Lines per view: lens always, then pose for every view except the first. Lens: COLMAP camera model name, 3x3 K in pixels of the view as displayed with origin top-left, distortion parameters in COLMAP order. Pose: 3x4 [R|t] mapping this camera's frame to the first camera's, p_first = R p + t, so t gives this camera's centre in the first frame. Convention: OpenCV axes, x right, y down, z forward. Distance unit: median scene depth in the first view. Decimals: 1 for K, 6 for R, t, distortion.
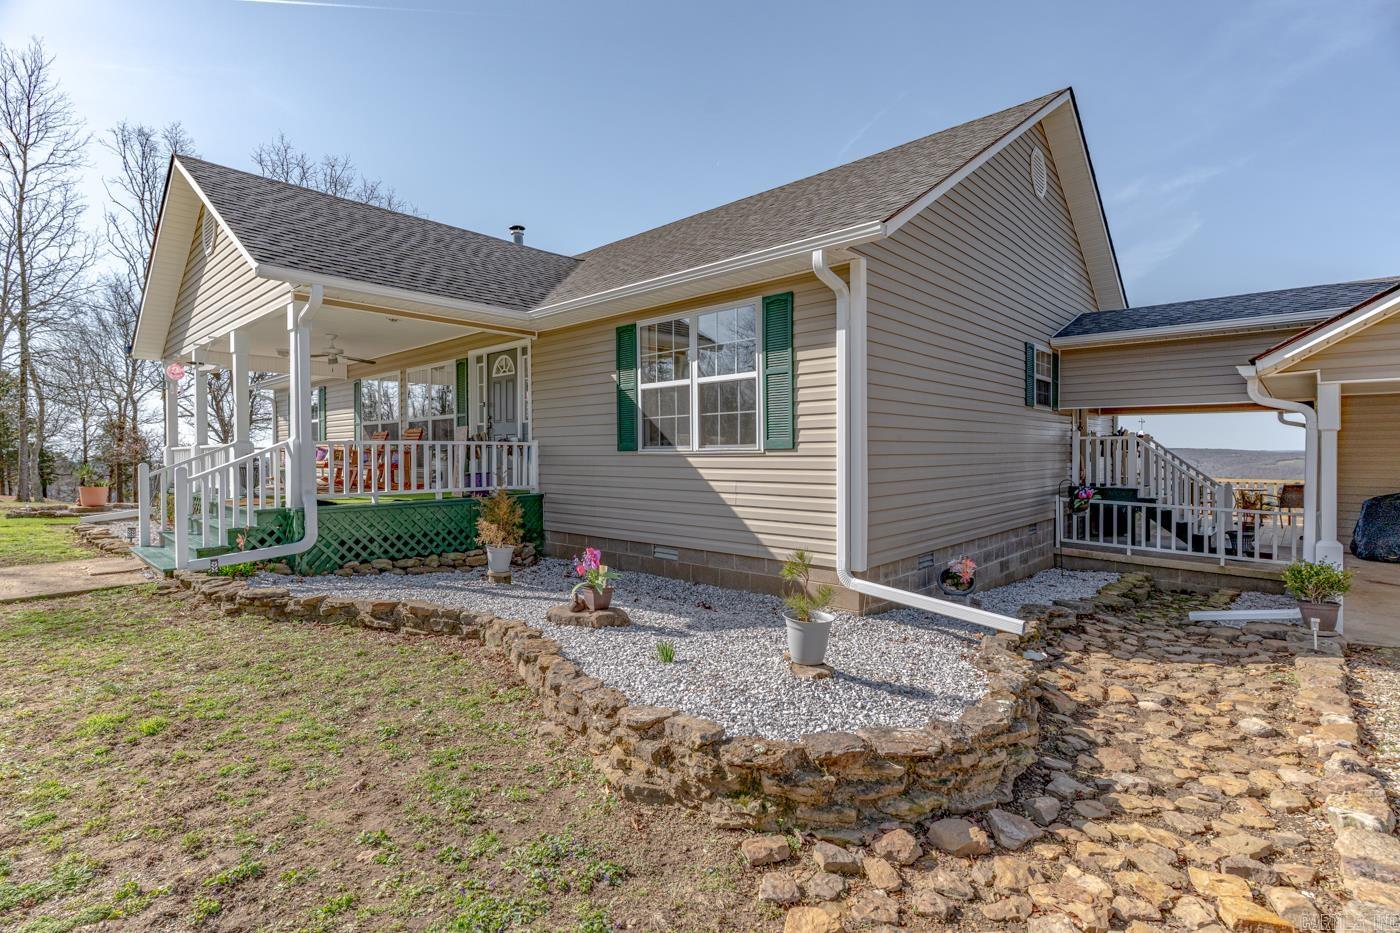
lens RADIAL K [[670.1, 0, 699.7], [0, 670.1, 460.3], [0, 0, 1]] dist [-0.000945, 0.000187]
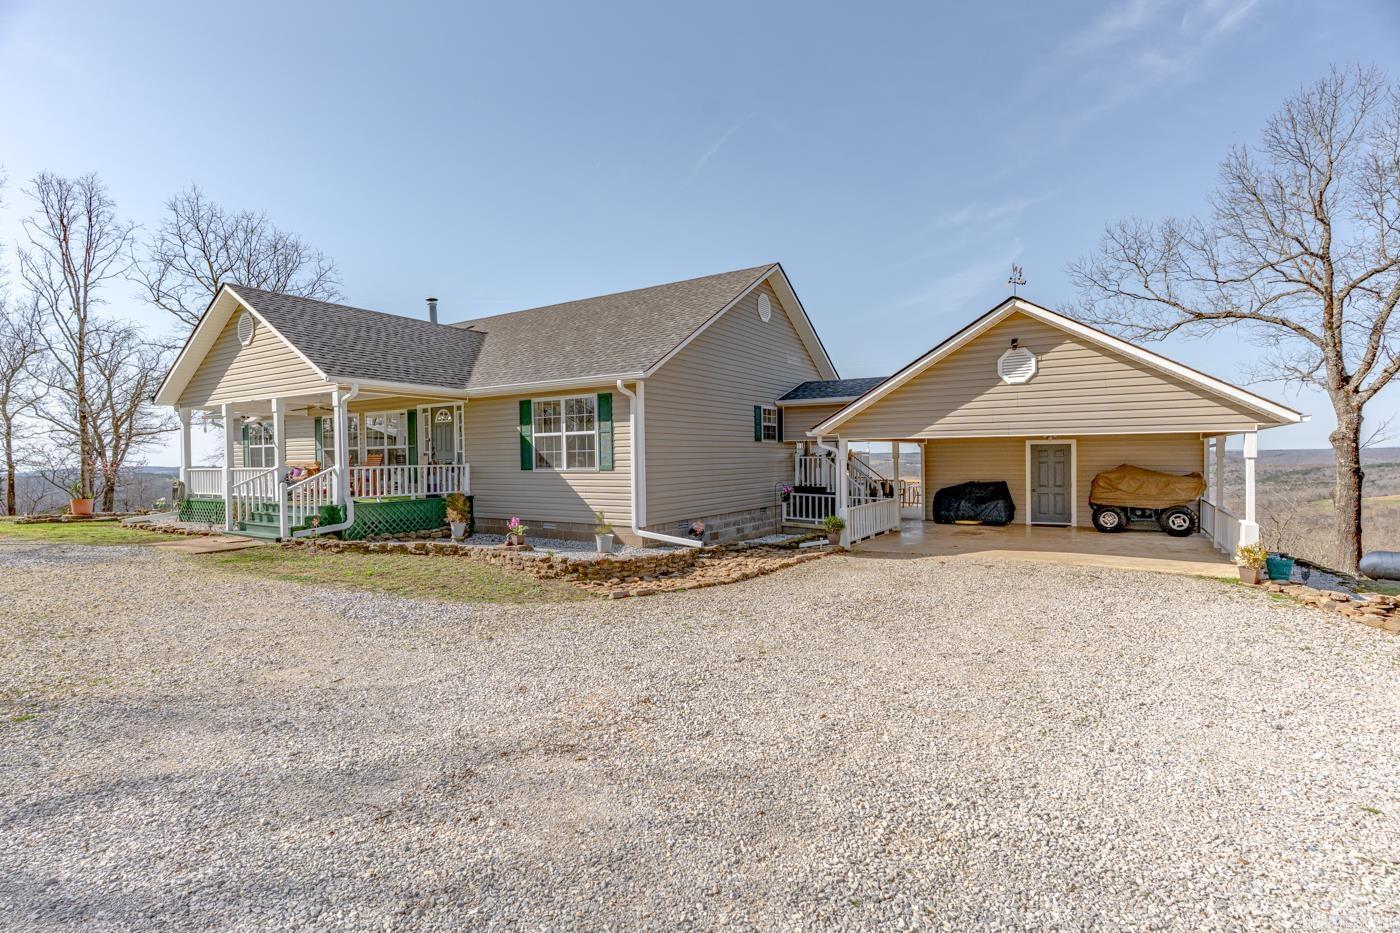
lens RADIAL K [[670.1, 0, 699.3], [0, 670.1, 463.7], [0, 0, 1]] dist [-0.000945, 0.000187]
pose [[0.984692, -0.010046, 0.174013, 0.036708], [0.010633, 0.999940, -0.002441, -0.022867], [-0.173978, 0.004254, 0.984740, -0.881025]]
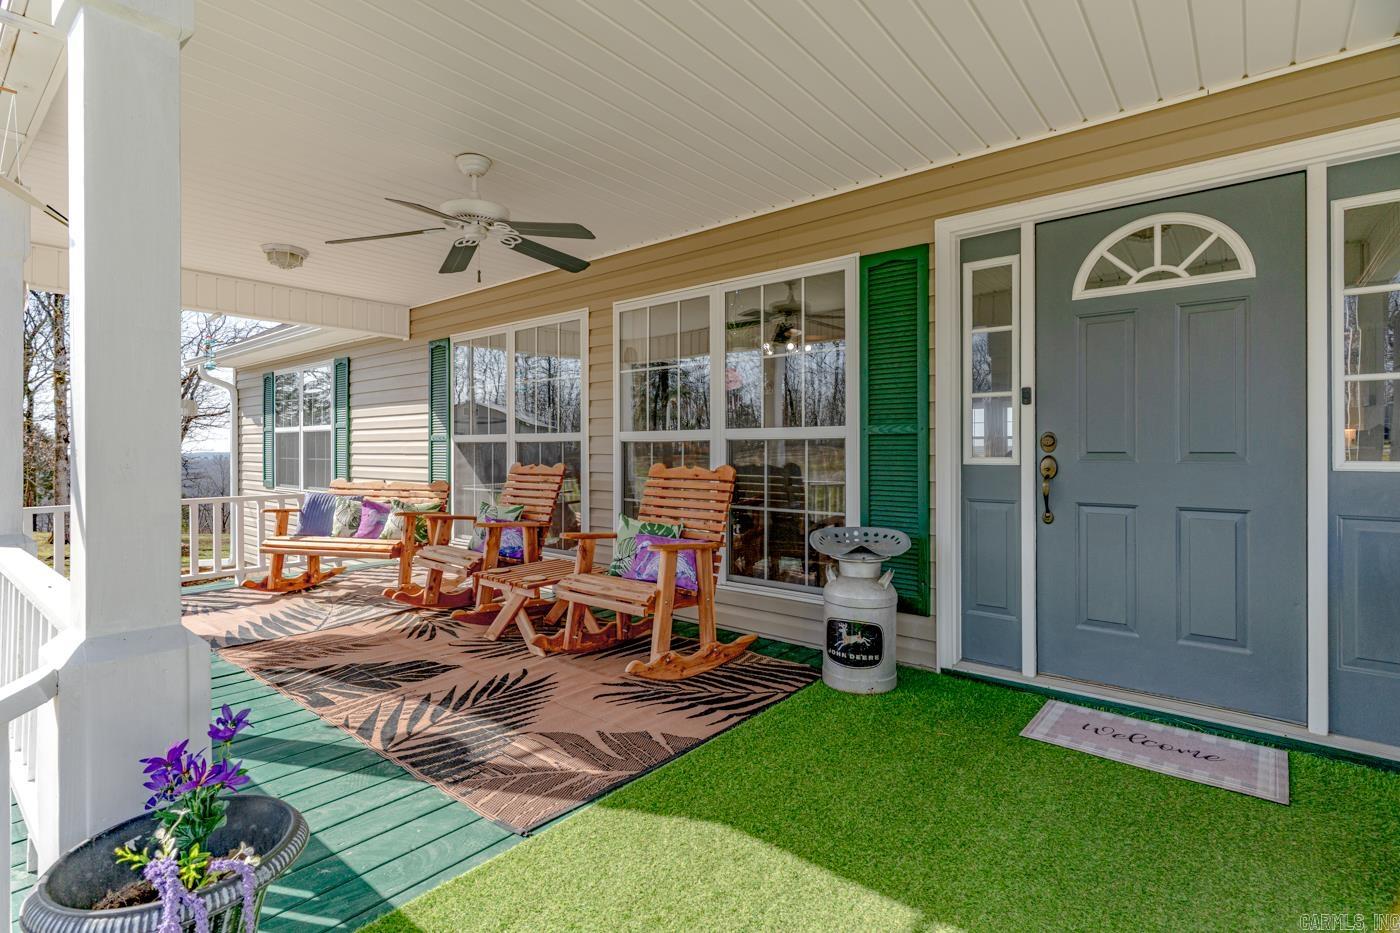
lens RADIAL K [[670.1, 0, 696.2], [0, 670.1, 451.9], [0, 0, 1]] dist [-0.000945, 0.000187]
pose [[0.998329, 0.003871, 0.057648, -0.651028], [-0.003481, 0.999970, -0.006870, -0.076717], [-0.057673, 0.006658, 0.998313, 0.970853]]
